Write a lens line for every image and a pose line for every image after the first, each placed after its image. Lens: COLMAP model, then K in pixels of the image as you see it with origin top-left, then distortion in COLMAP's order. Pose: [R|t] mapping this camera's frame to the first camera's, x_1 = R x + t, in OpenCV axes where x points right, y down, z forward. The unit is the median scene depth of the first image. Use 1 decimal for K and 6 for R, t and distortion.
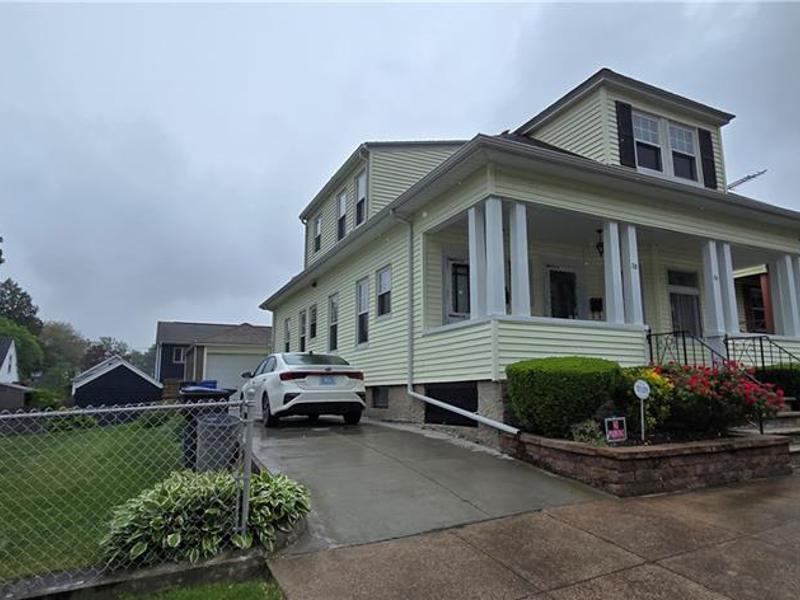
lens RADIAL K [[532.4, 0, 403.8], [0, 532.4, 308.1], [0, 0, 1]] dist [-0.005483, -0.001484]
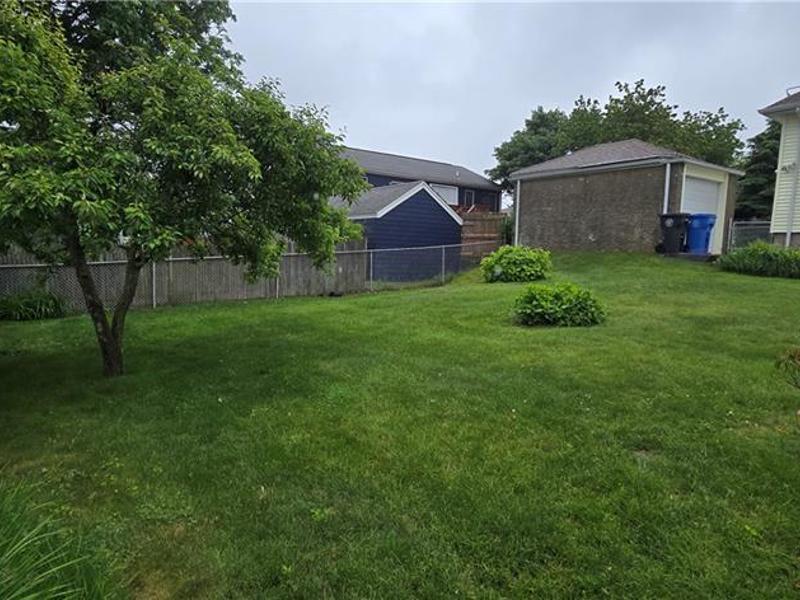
lens RADIAL K [[532.4, 0, 403.8], [0, 532.4, 308.1], [0, 0, 1]] dist [-0.005483, -0.001484]
pose [[0.982731, 0.018924, 0.184068, -1.000475], [-0.066391, 0.964583, 0.255288, 0.117725], [-0.172718, -0.263100, 0.949182, 0.418878]]
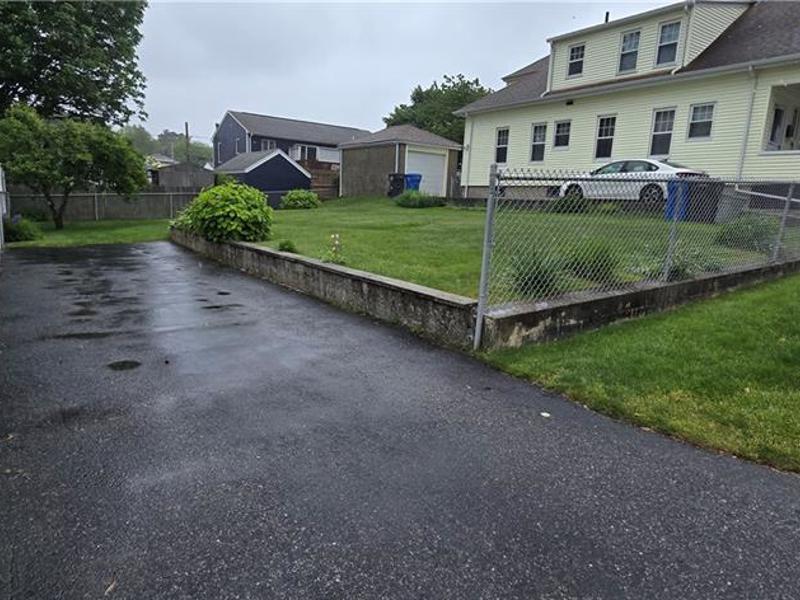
lens RADIAL K [[532.4, 0, 403.8], [0, 532.4, 308.1], [0, 0, 1]] dist [-0.005483, -0.001484]
pose [[0.983744, 0.022315, 0.178187, -0.681042], [-0.082531, 0.937434, 0.338241, 0.016558], [-0.159491, -0.347448, 0.924036, -0.258304]]
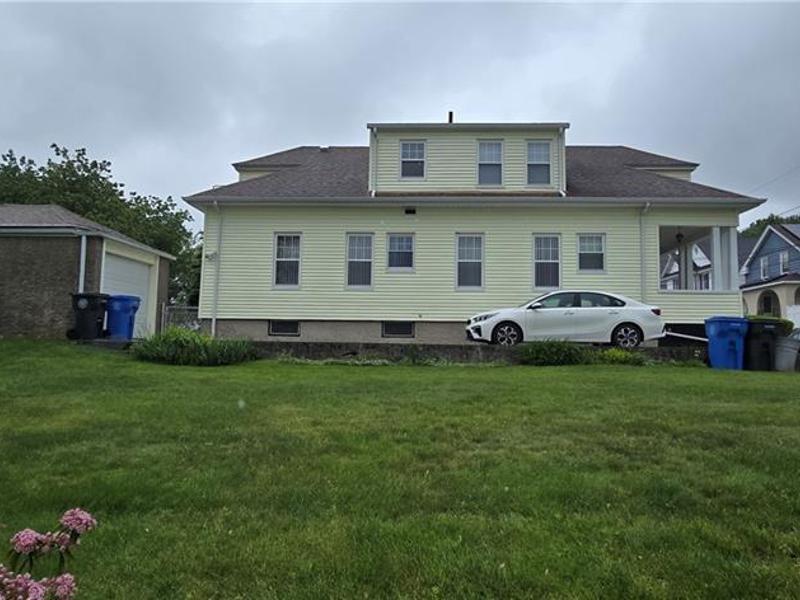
lens RADIAL K [[532.4, 0, 403.8], [0, 532.4, 308.1], [0, 0, 1]] dist [-0.005483, -0.001484]
pose [[0.472222, 0.082014, 0.877656, -0.865219], [-0.159194, 0.987225, -0.006599, 0.116663], [-0.866986, -0.136601, 0.479245, 0.465079]]
